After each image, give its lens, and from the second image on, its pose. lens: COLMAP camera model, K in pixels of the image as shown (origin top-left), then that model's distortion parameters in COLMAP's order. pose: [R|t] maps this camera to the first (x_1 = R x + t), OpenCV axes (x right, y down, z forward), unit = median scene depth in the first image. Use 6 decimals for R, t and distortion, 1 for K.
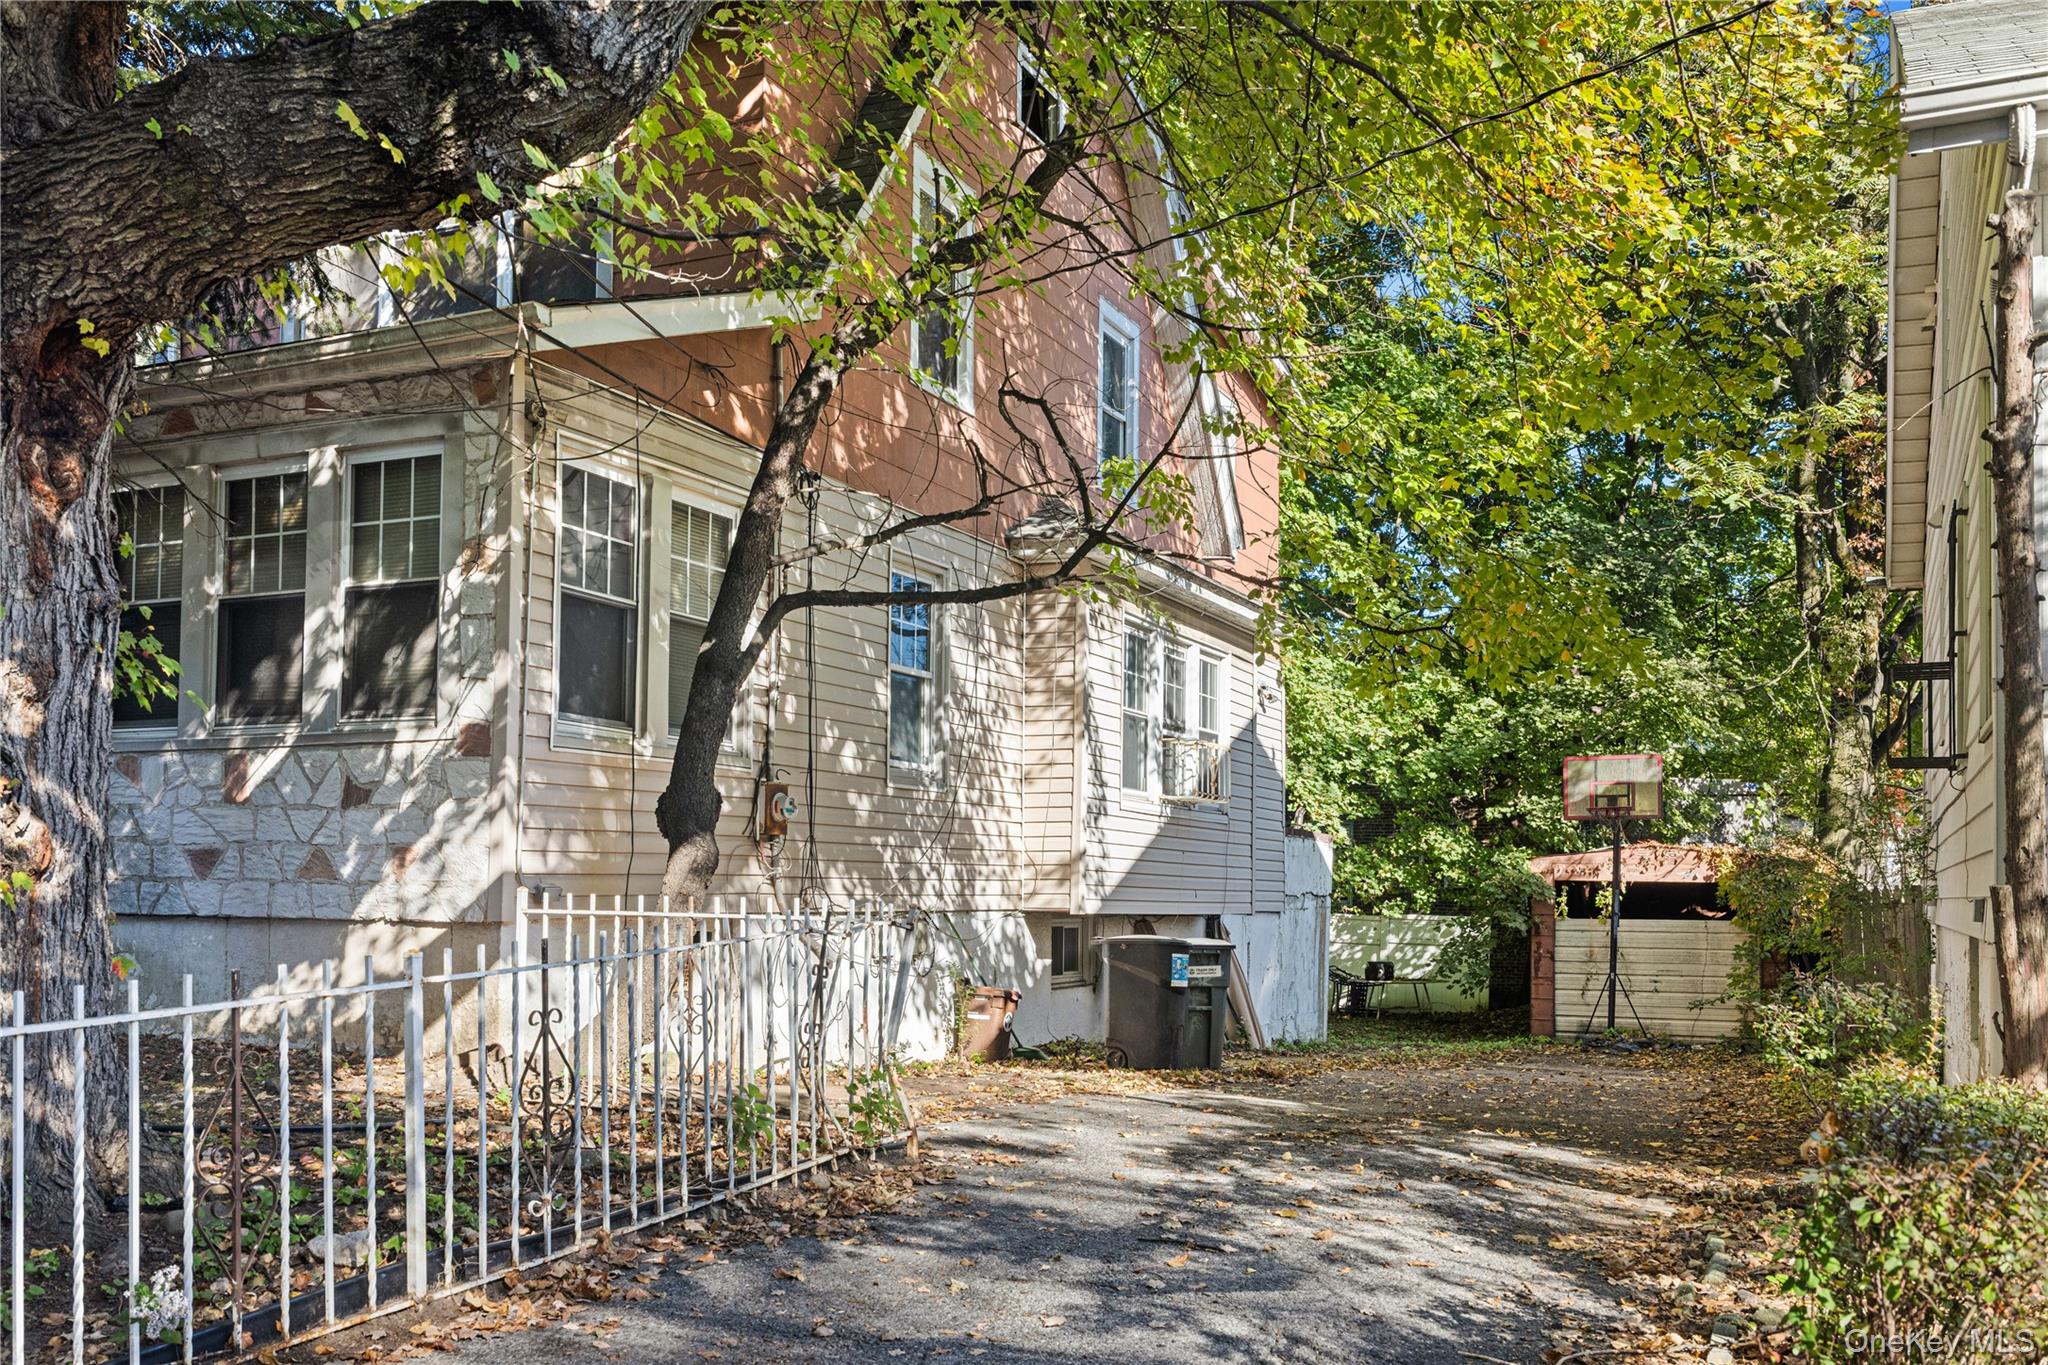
lens RADIAL K [[1800.6, 0, 1027.8], [0, 1800.6, 809.3], [0, 0, 1]] dist [-0.020982, -0.008197]
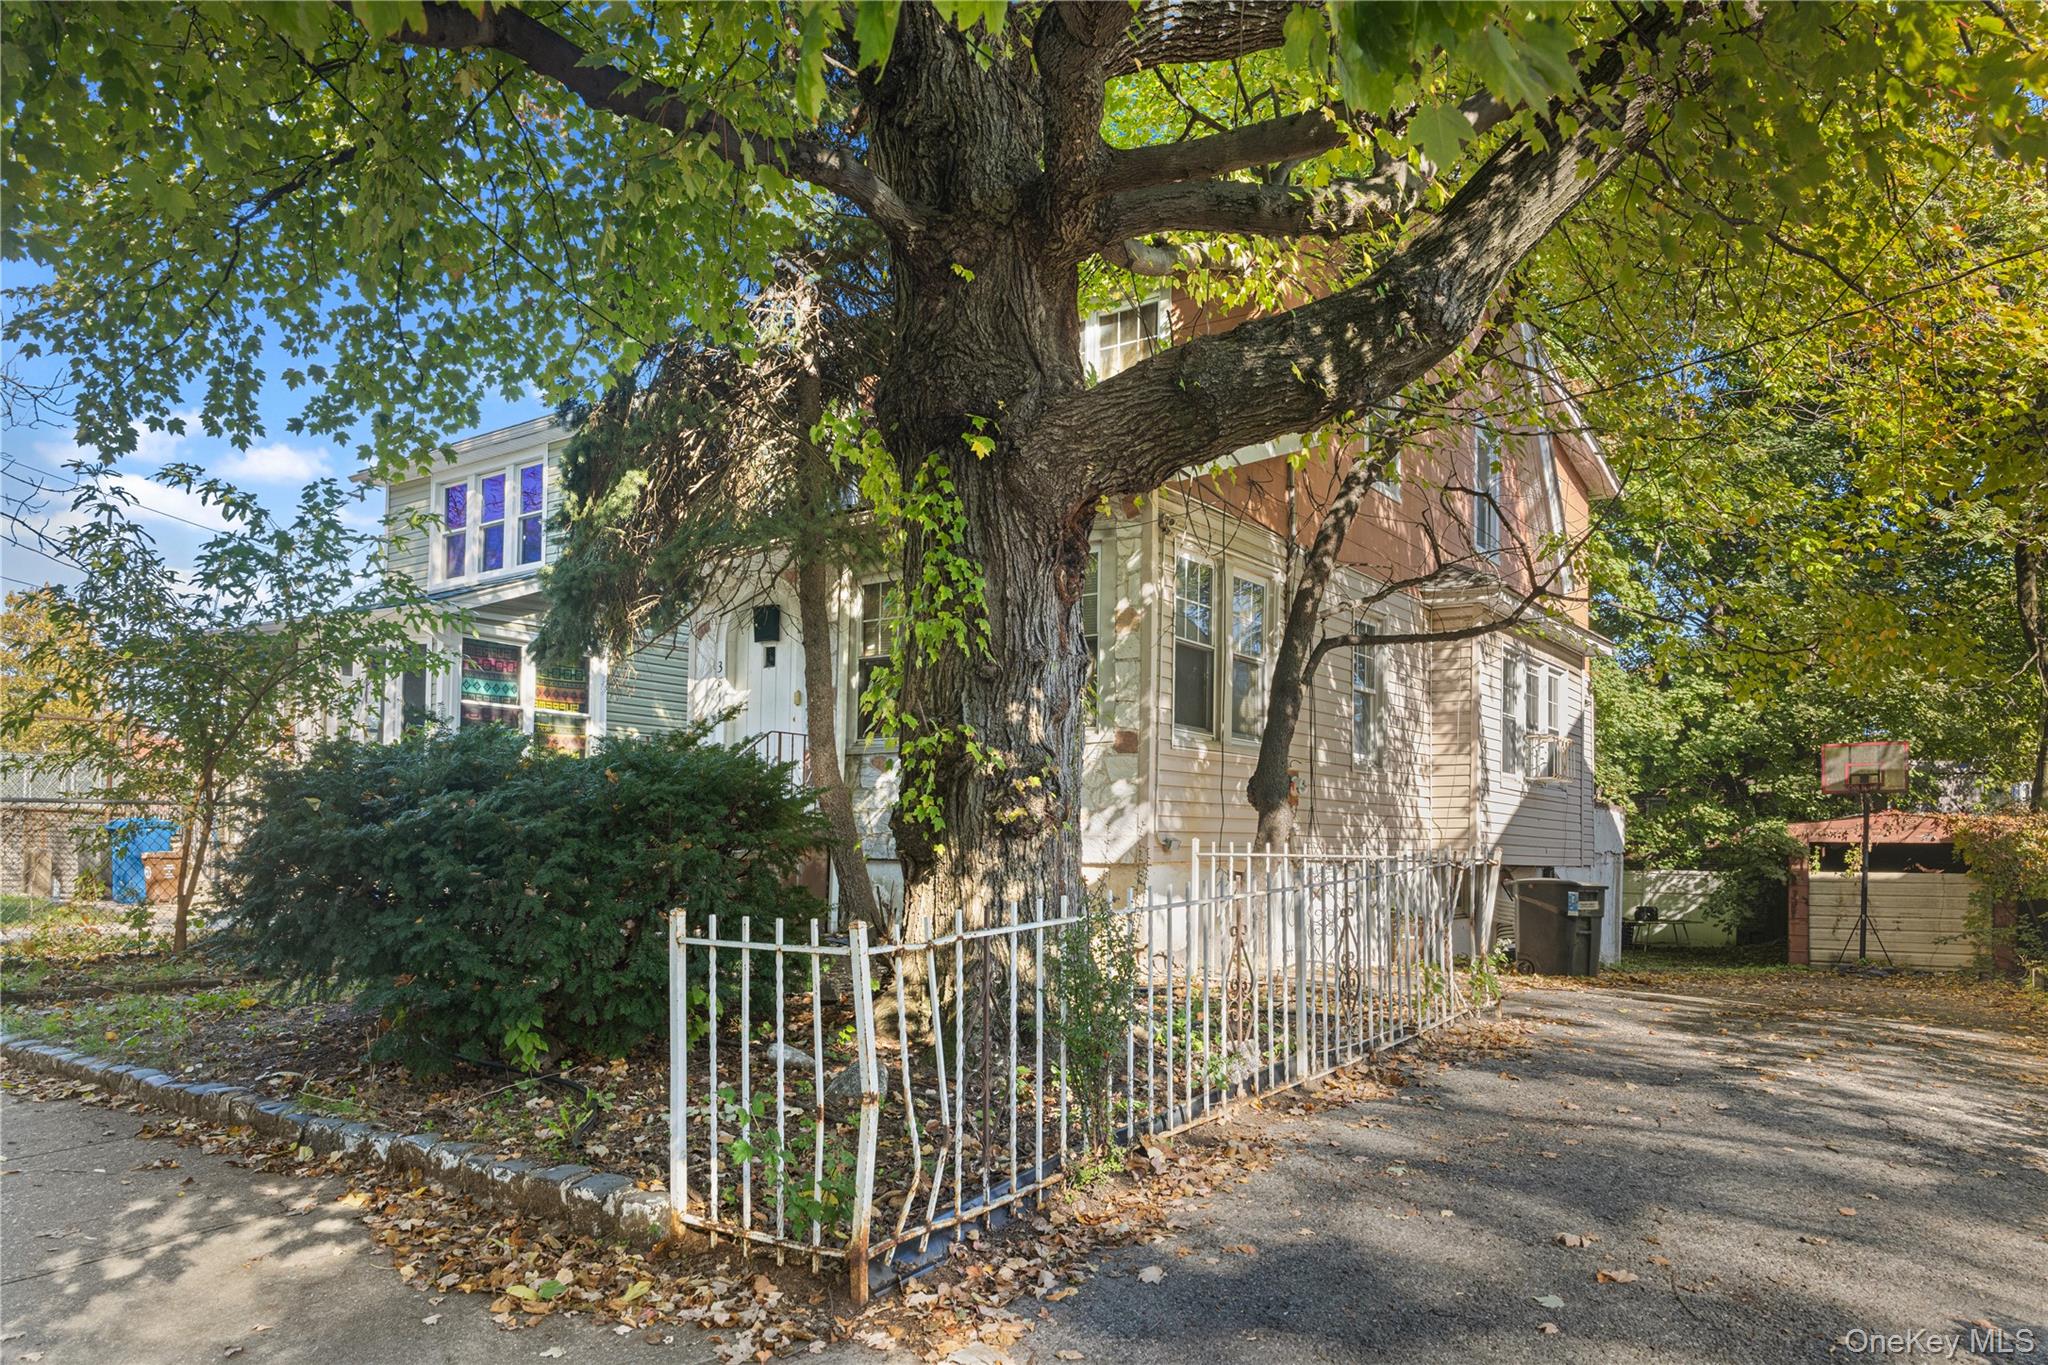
lens RADIAL K [[1389.0, 0, 1021.2], [0, 1389.0, 816.5], [0, 0, 1]] dist [0.006524, 0.003232]
pose [[0.983827, -0.007438, -0.178968, -0.116621], [0.010188, 0.999844, 0.014450, 0.002765], [0.178833, -0.016040, 0.983749, -0.097119]]
